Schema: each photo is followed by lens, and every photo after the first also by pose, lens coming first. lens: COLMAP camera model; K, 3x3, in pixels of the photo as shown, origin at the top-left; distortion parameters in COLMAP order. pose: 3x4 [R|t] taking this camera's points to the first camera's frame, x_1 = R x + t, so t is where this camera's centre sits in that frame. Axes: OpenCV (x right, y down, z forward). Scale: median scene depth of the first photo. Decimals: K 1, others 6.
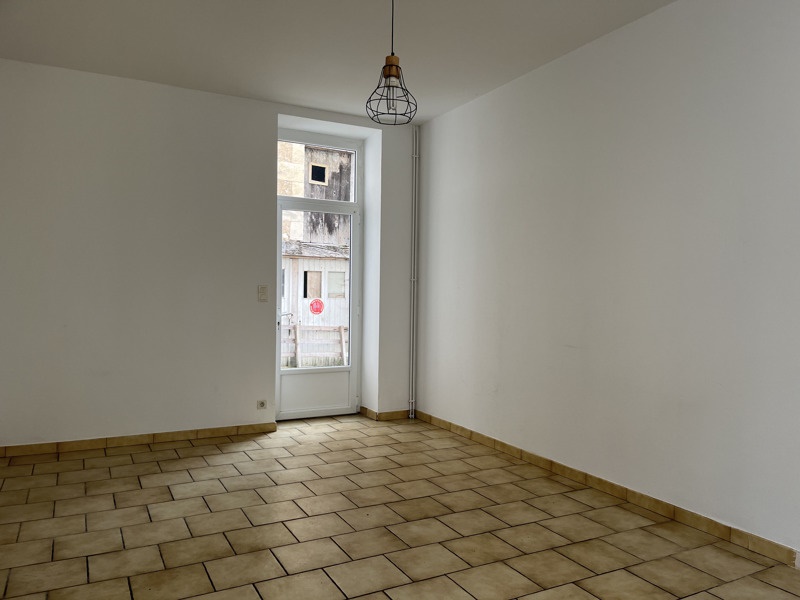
lens RADIAL K [[596.9, 0, 399.8], [0, 596.9, 299.9], [0, 0, 1]] dist [0.015666, -0.001663]
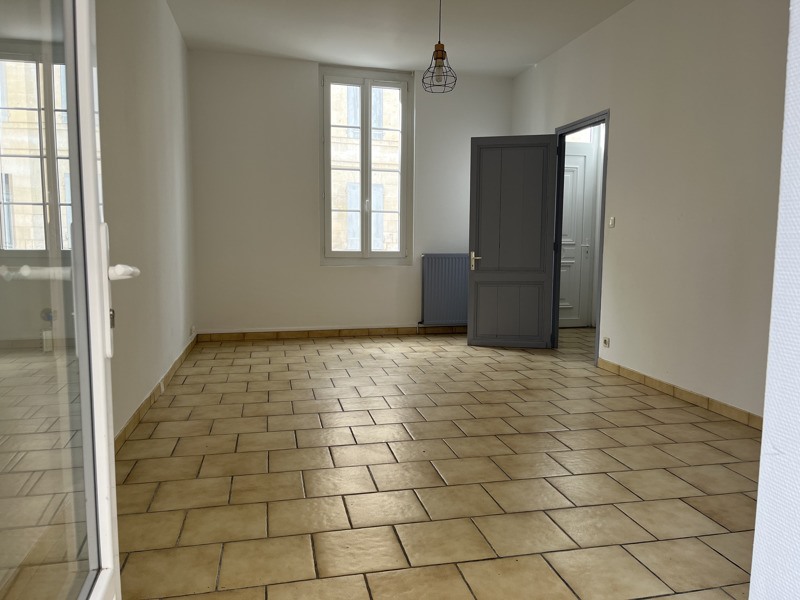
lens RADIAL K [[596.9, 0, 400.4], [0, 596.9, 299.0], [0, 0, 1]] dist [0.015666, -0.001663]
pose [[-0.963658, -0.049205, 0.262569, -0.234390], [-0.018882, 0.992978, 0.116783, 0.020095], [-0.266472, 0.107581, -0.957820, 1.760128]]
